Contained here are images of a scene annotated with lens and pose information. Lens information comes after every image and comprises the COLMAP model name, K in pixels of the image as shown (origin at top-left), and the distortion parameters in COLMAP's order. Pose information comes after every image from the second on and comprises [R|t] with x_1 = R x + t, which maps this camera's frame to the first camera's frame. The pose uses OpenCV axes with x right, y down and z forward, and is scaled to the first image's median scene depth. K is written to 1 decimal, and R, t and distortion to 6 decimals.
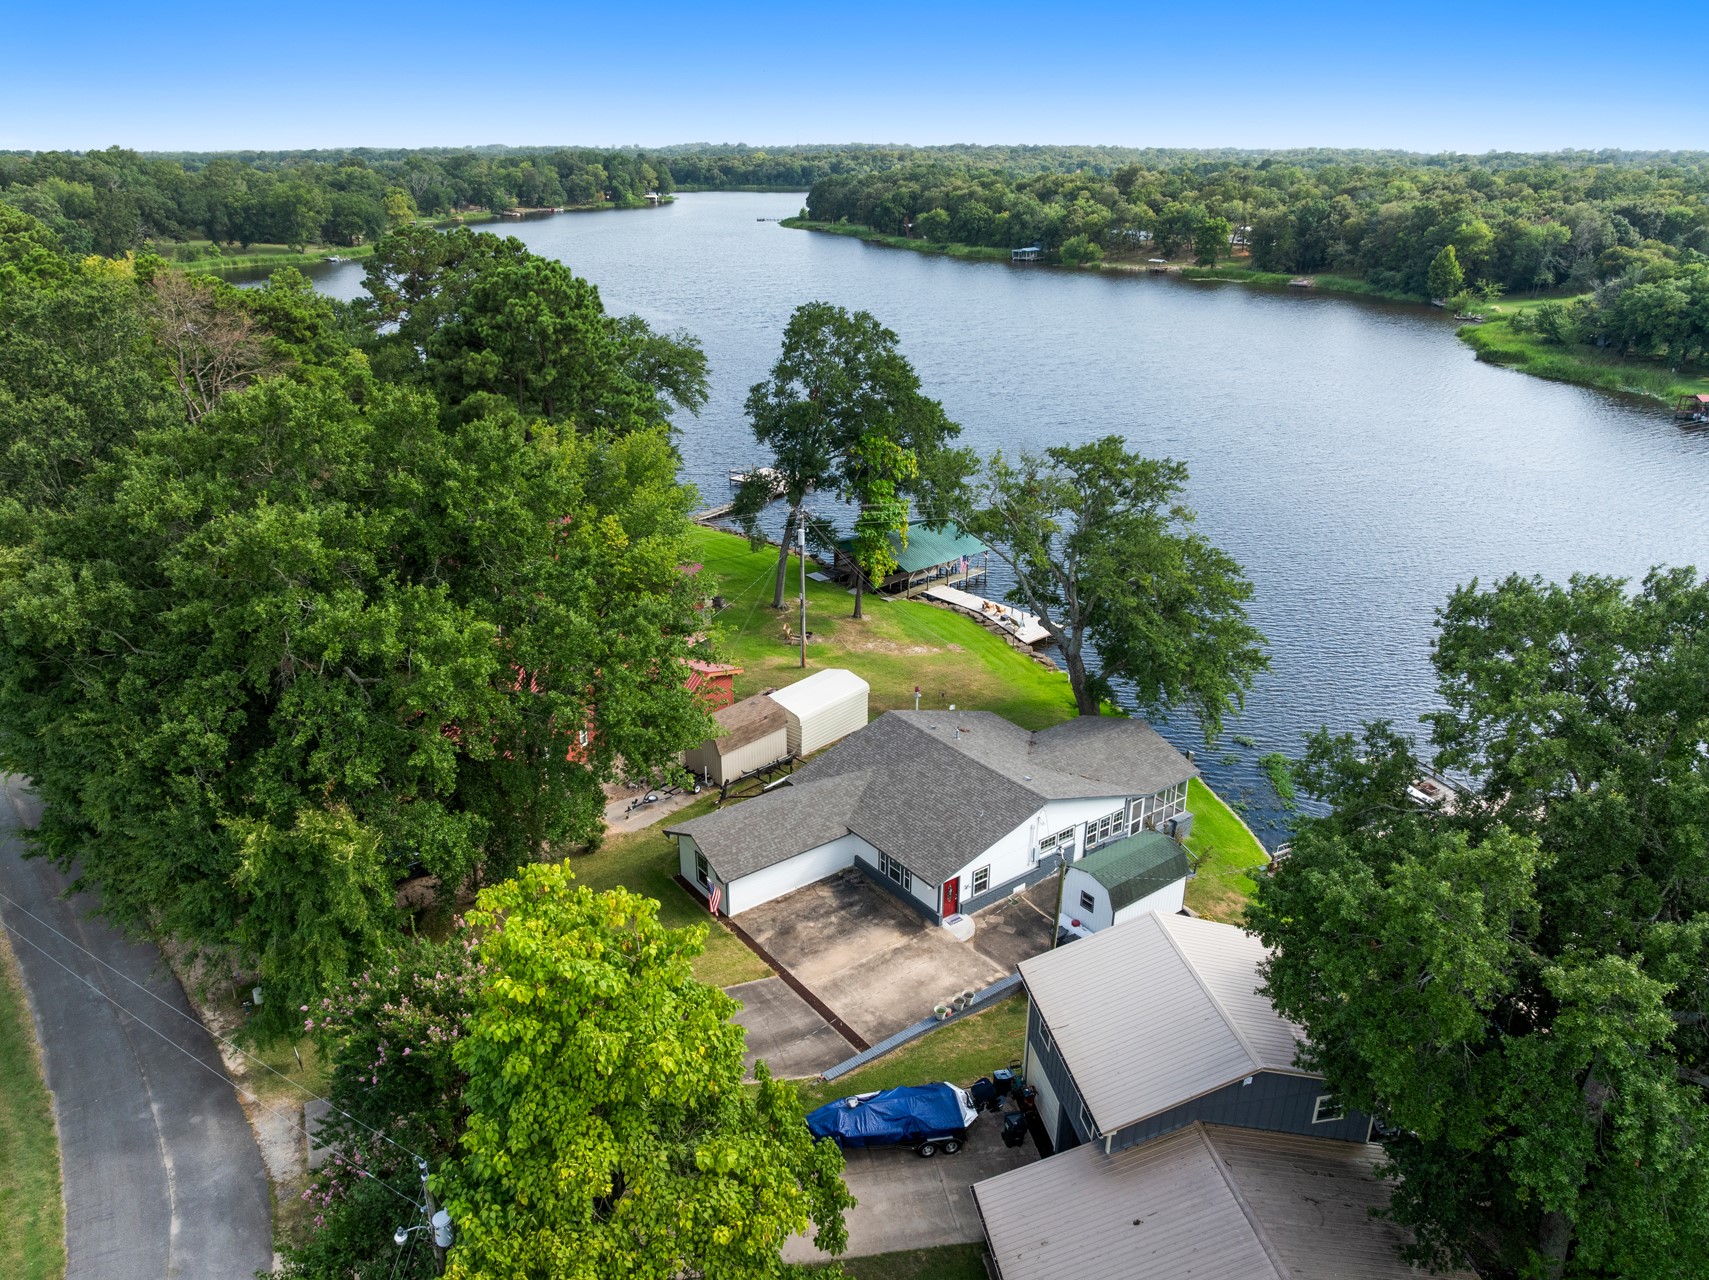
lens RADIAL K [[1225.9, 0, 849.0], [0, 1225.9, 643.9], [0, 0, 1]] dist [-0.058469, 0.030800]
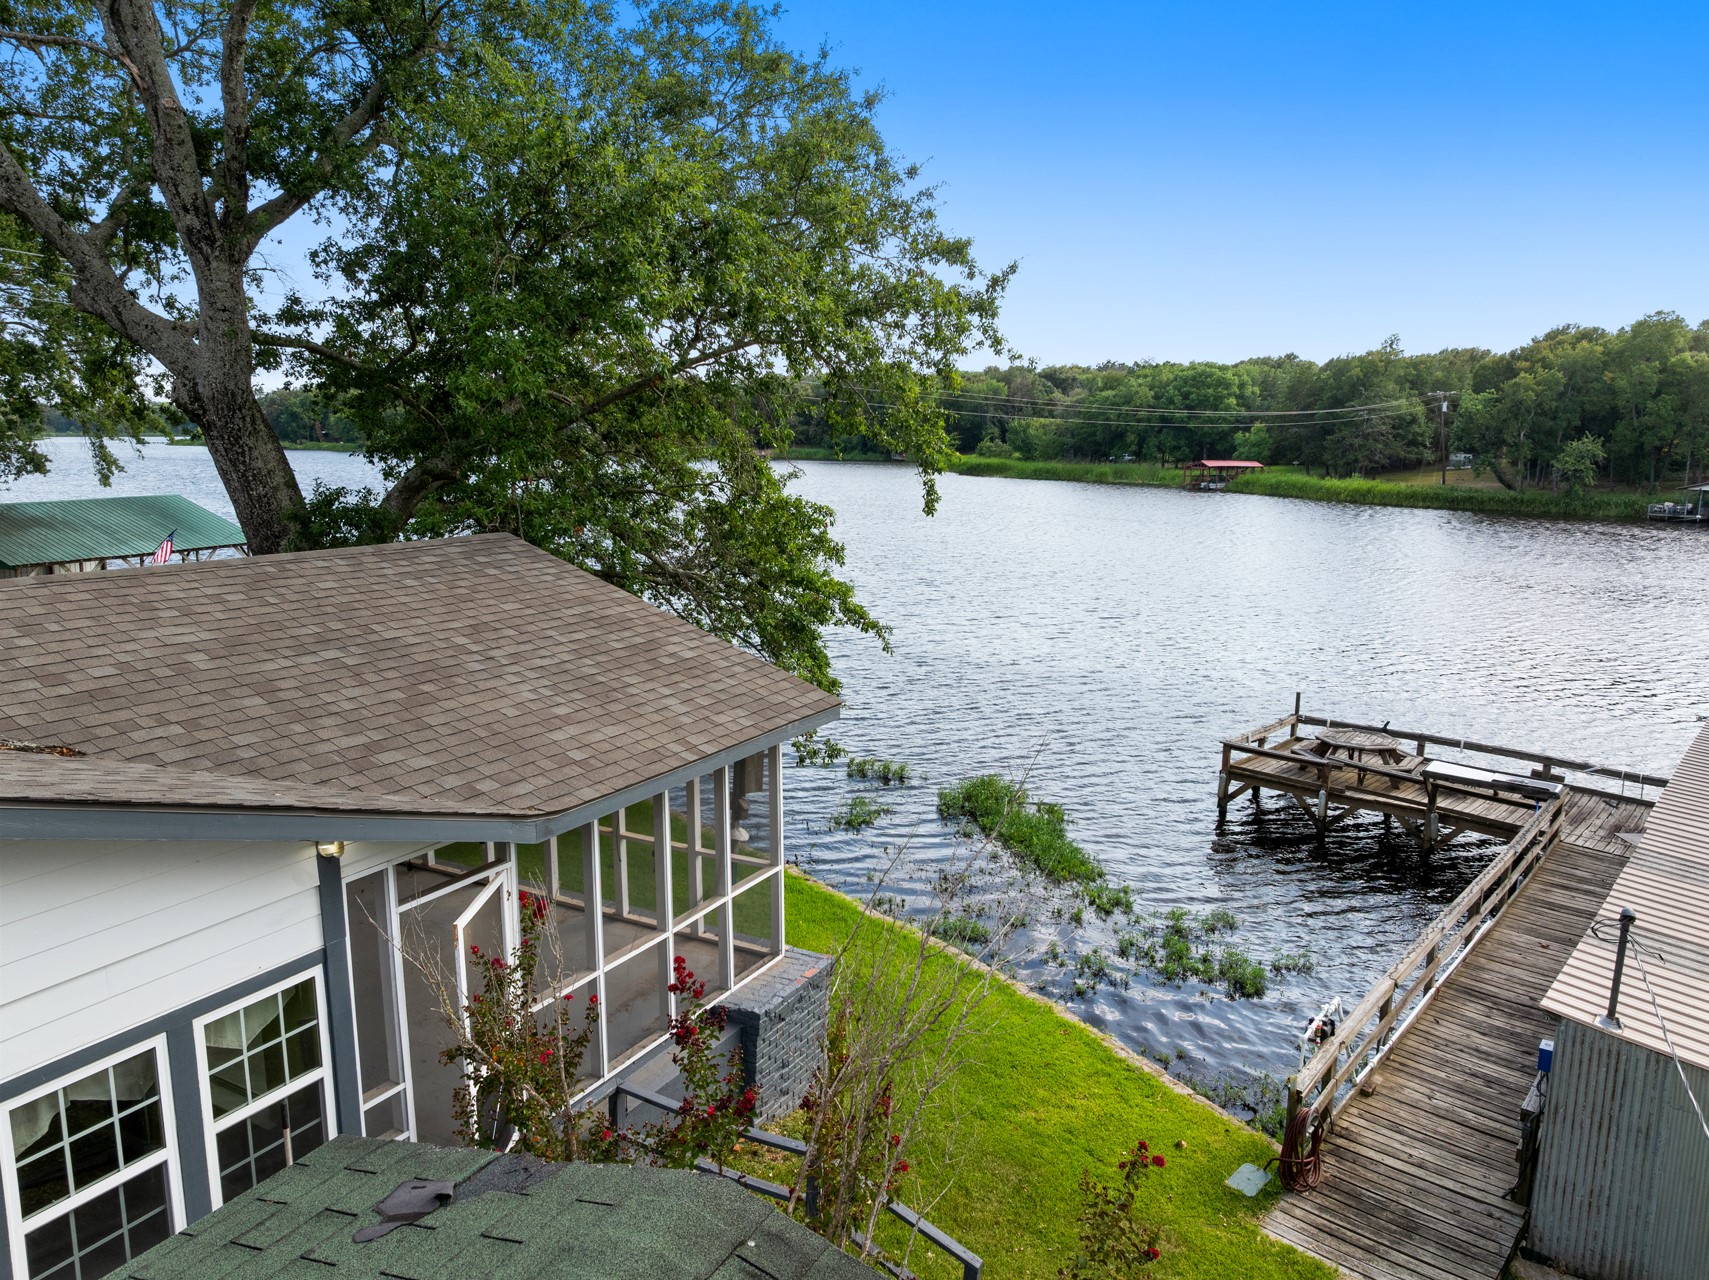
lens RADIAL K [[1225.9, 0, 849.0], [0, 1225.9, 643.9], [0, 0, 1]] dist [-0.058469, 0.030800]
pose [[0.911055, -0.075545, 0.405305, 0.047132], [0.158124, 0.971918, -0.174279, 0.027706], [-0.380757, 0.222866, 0.897416, 0.181289]]
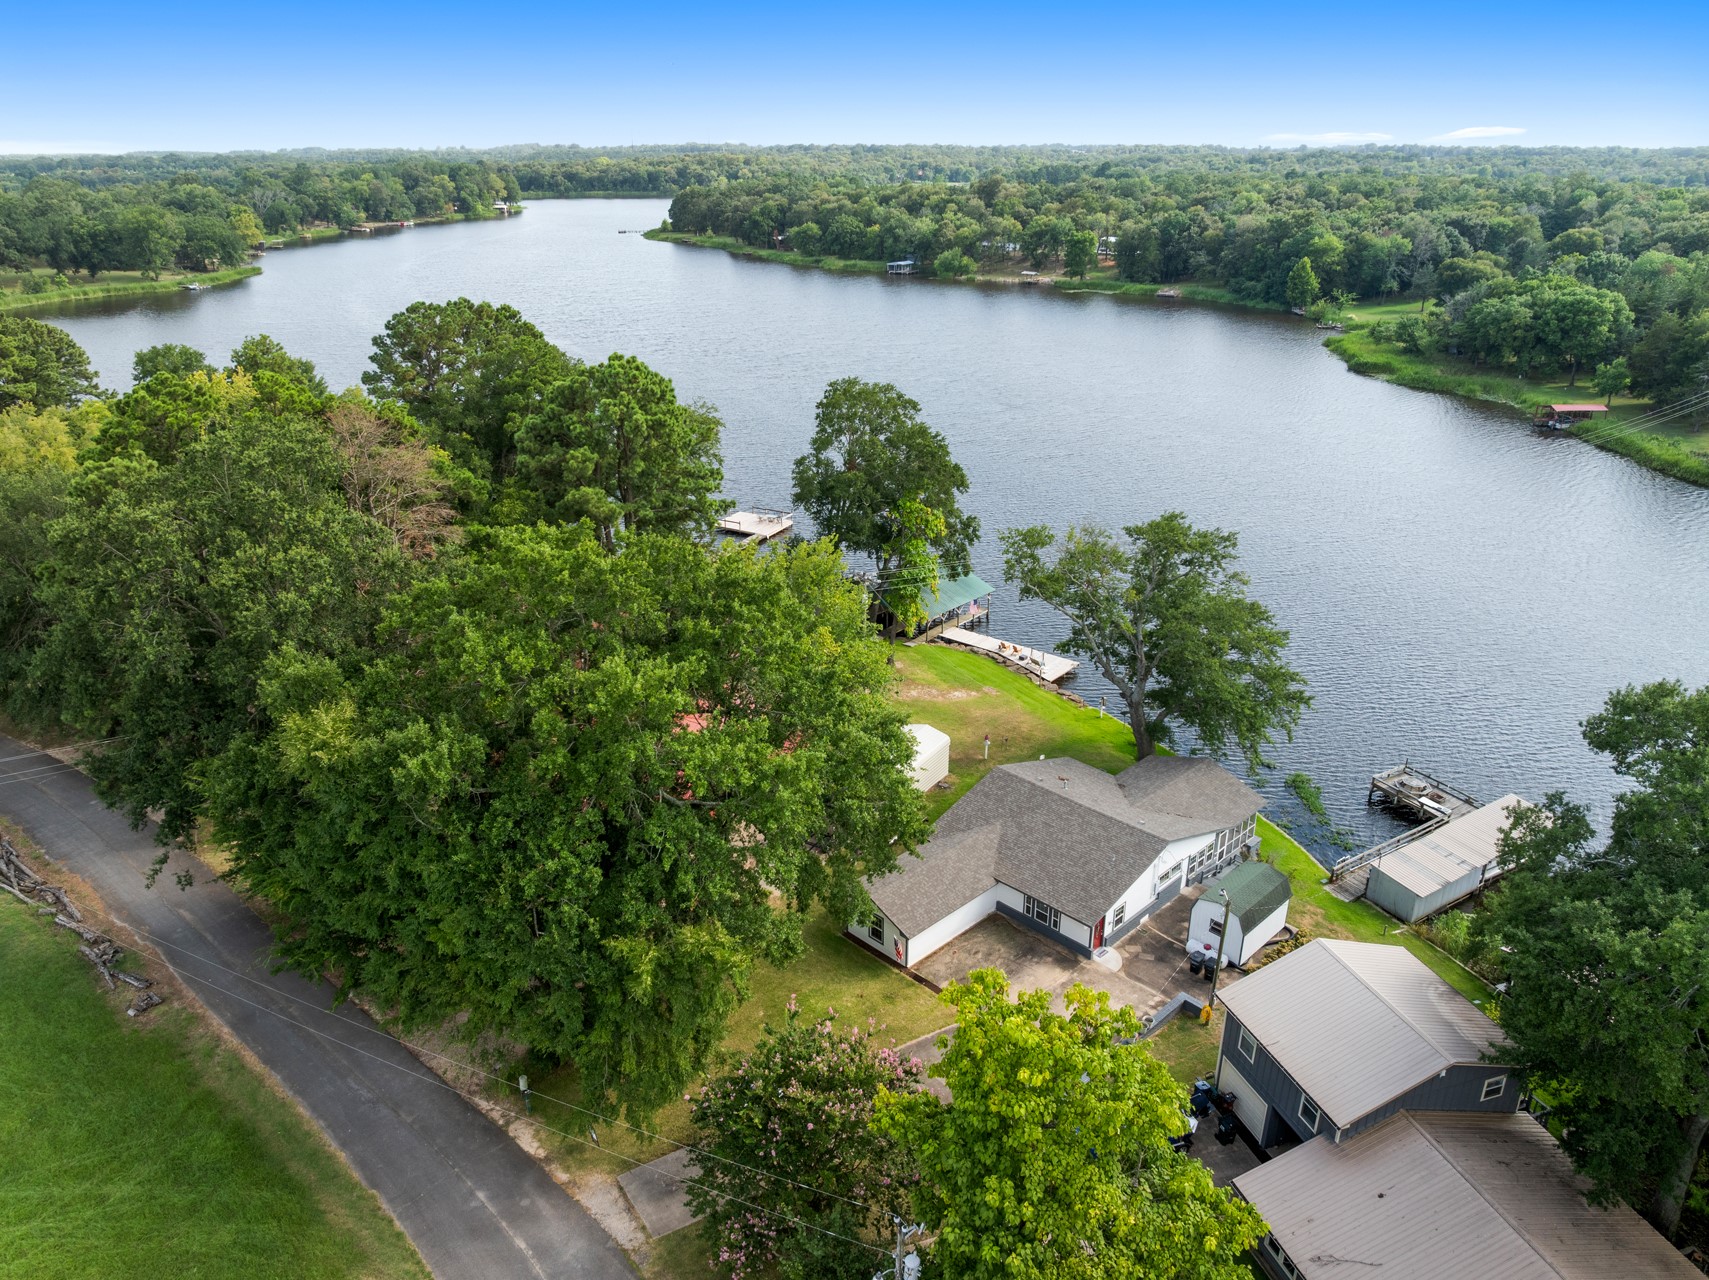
lens RADIAL K [[1222.2, 0, 854.5], [0, 1222.2, 640.0], [0, 0, 1]] dist [-0.045550, 0.001785]
pose [[0.991380, -0.053828, 0.119453, -0.049770], [0.053956, 0.998541, 0.002157, -0.015590], [-0.119395, 0.004307, 0.992838, -0.021005]]
